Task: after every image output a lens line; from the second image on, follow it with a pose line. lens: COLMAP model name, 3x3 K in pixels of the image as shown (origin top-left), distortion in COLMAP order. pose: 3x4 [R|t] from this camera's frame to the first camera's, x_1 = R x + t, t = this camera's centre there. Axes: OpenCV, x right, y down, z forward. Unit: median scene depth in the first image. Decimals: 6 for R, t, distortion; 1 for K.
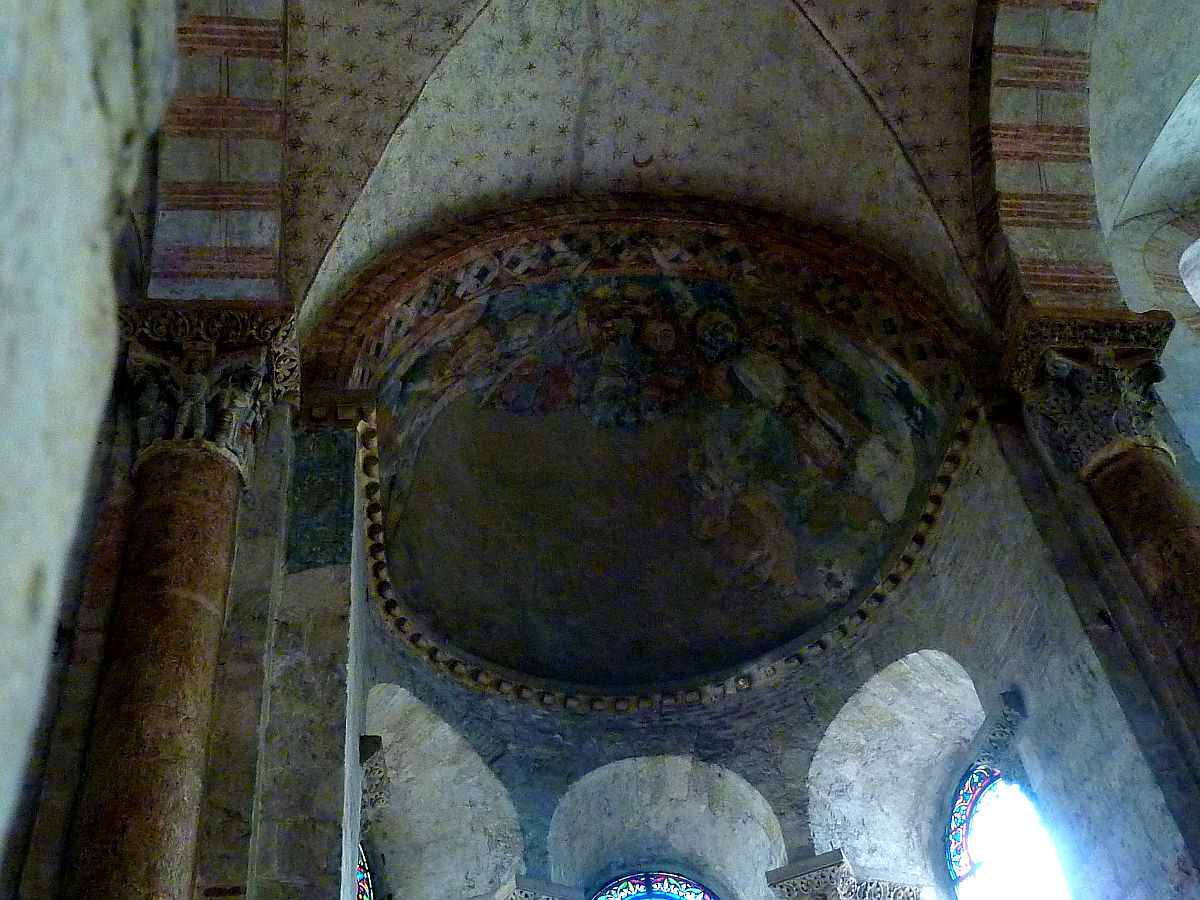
lens RADIAL K [[1372.3, 0, 601.0], [0, 1372.3, 450.5], [0, 0, 1]] dist [-0.022724, 0.000000]
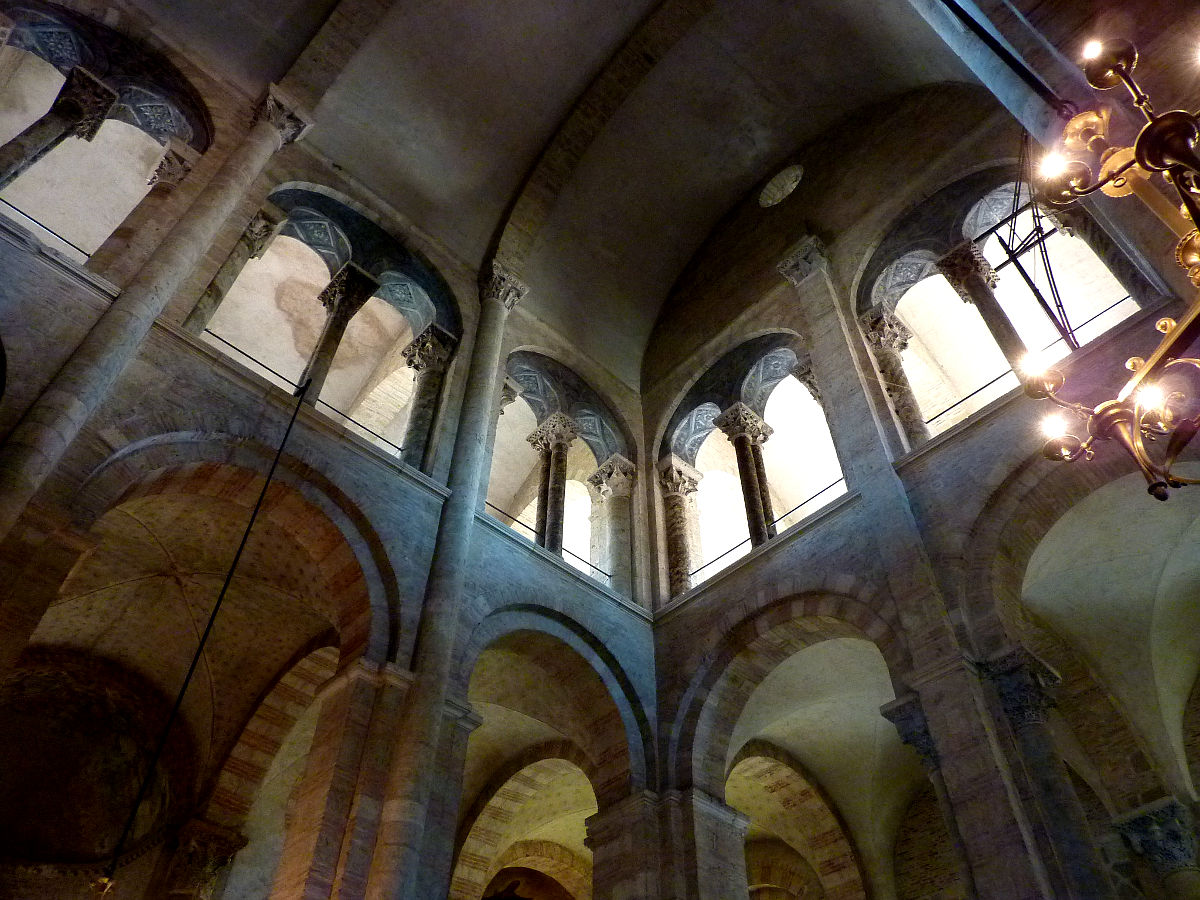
lens RADIAL K [[898.8, 0, 599.2], [0, 898.8, 448.1], [0, 0, 1]] dist [-0.024677, -0.004821]
pose [[0.792449, 0.531310, 0.299557, 0.032979], [-0.510232, 0.846549, -0.151716, -0.702243], [-0.334198, -0.032616, 0.941939, -0.691835]]
